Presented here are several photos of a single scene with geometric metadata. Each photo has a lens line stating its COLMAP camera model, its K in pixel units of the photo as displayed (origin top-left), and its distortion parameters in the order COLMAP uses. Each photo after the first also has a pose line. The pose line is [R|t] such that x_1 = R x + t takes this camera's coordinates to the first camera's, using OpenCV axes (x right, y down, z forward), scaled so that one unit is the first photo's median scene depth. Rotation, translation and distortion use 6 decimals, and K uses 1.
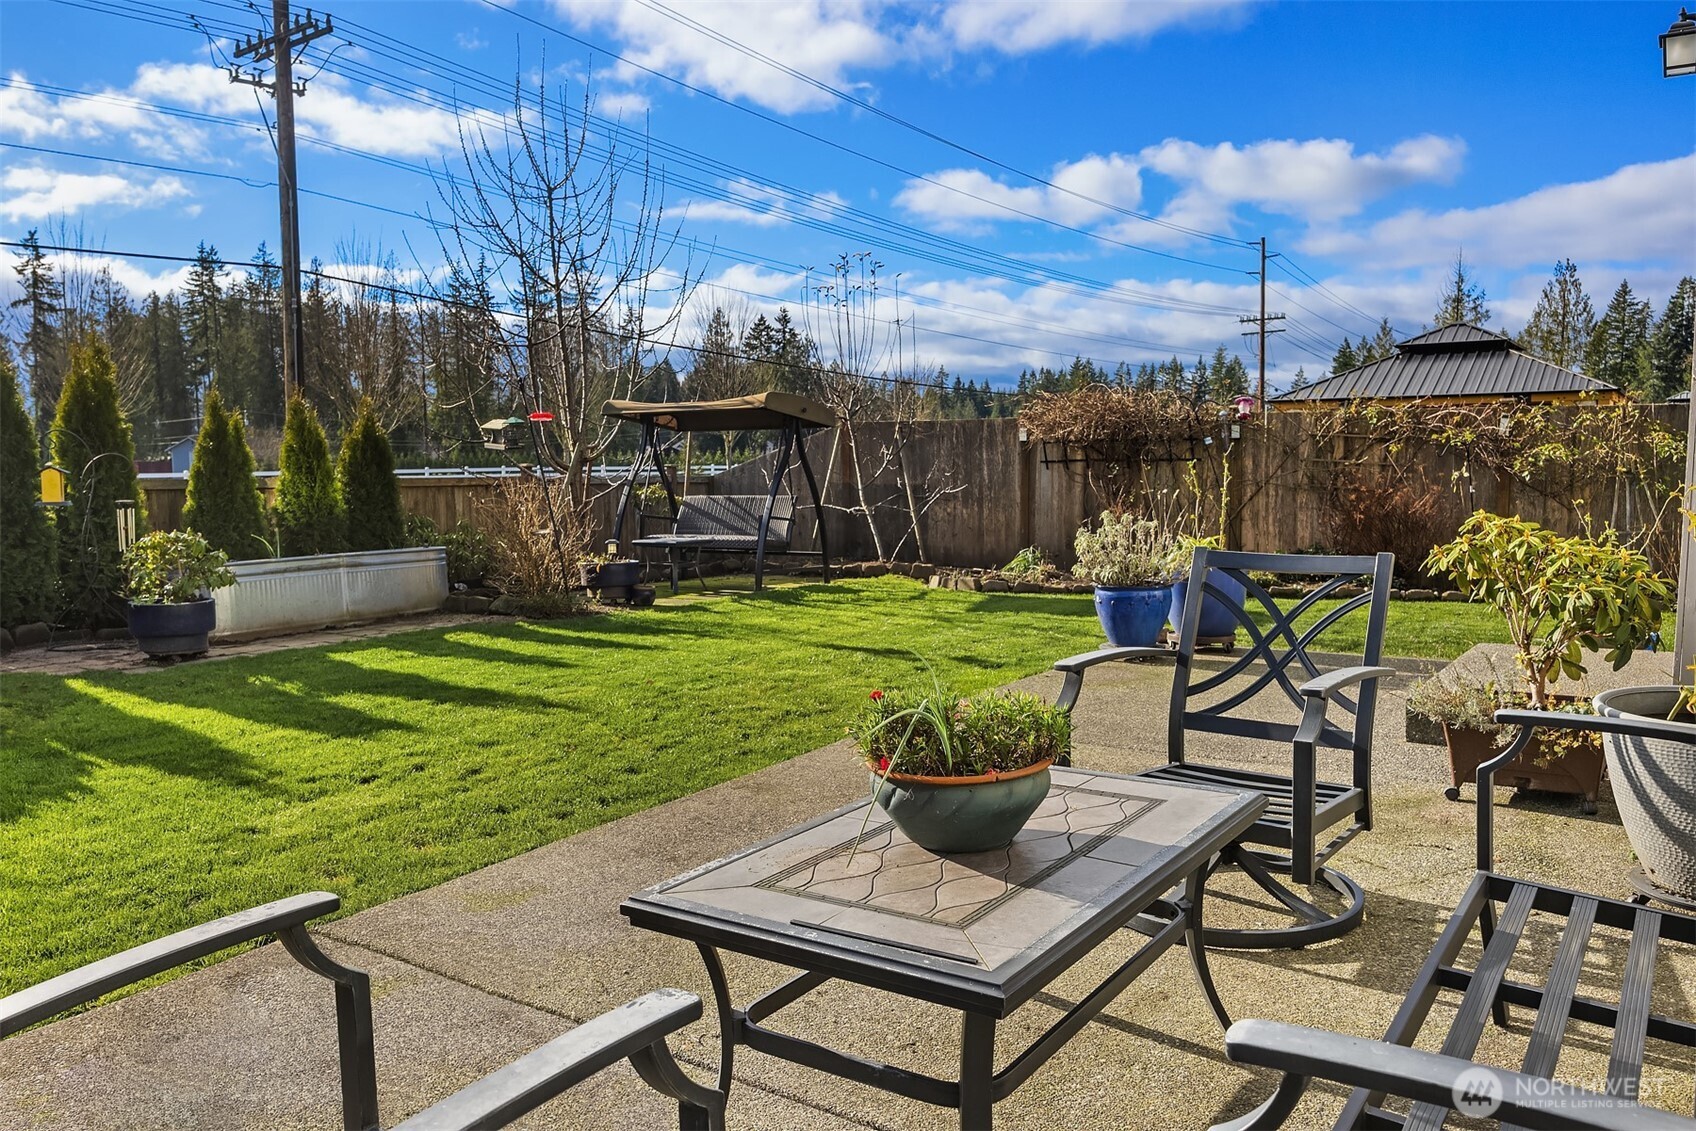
lens RADIAL K [[1306.4, 0, 853.7], [0, 1306.4, 569.6], [0, 0, 1]] dist [-0.014218, -0.000437]
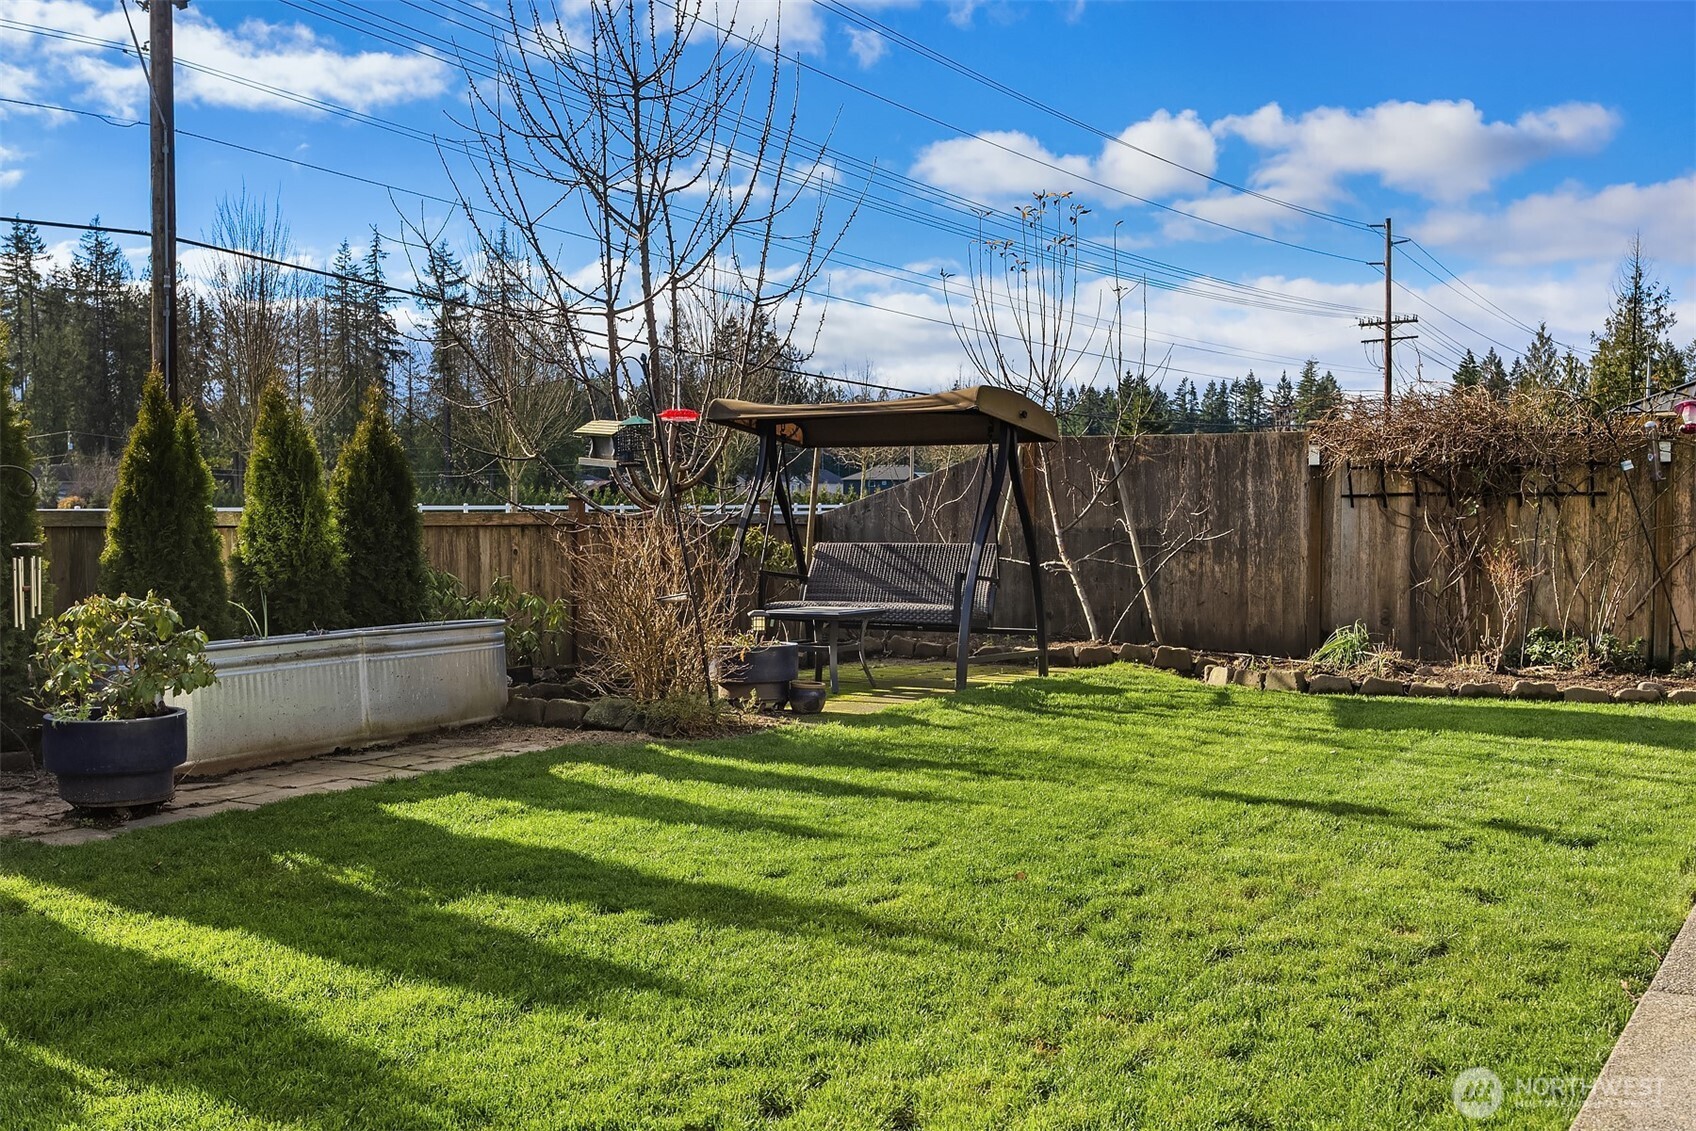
lens RADIAL K [[1659.0, 0, 843.5], [0, 1659.0, 564.1], [0, 0, 1]] dist [-0.011234, 0.000000]
pose [[0.999955, 0.006273, 0.007123, -0.122179], [-0.005942, 0.998944, -0.045565, -0.006981], [-0.007402, 0.045520, 0.998936, 0.149743]]
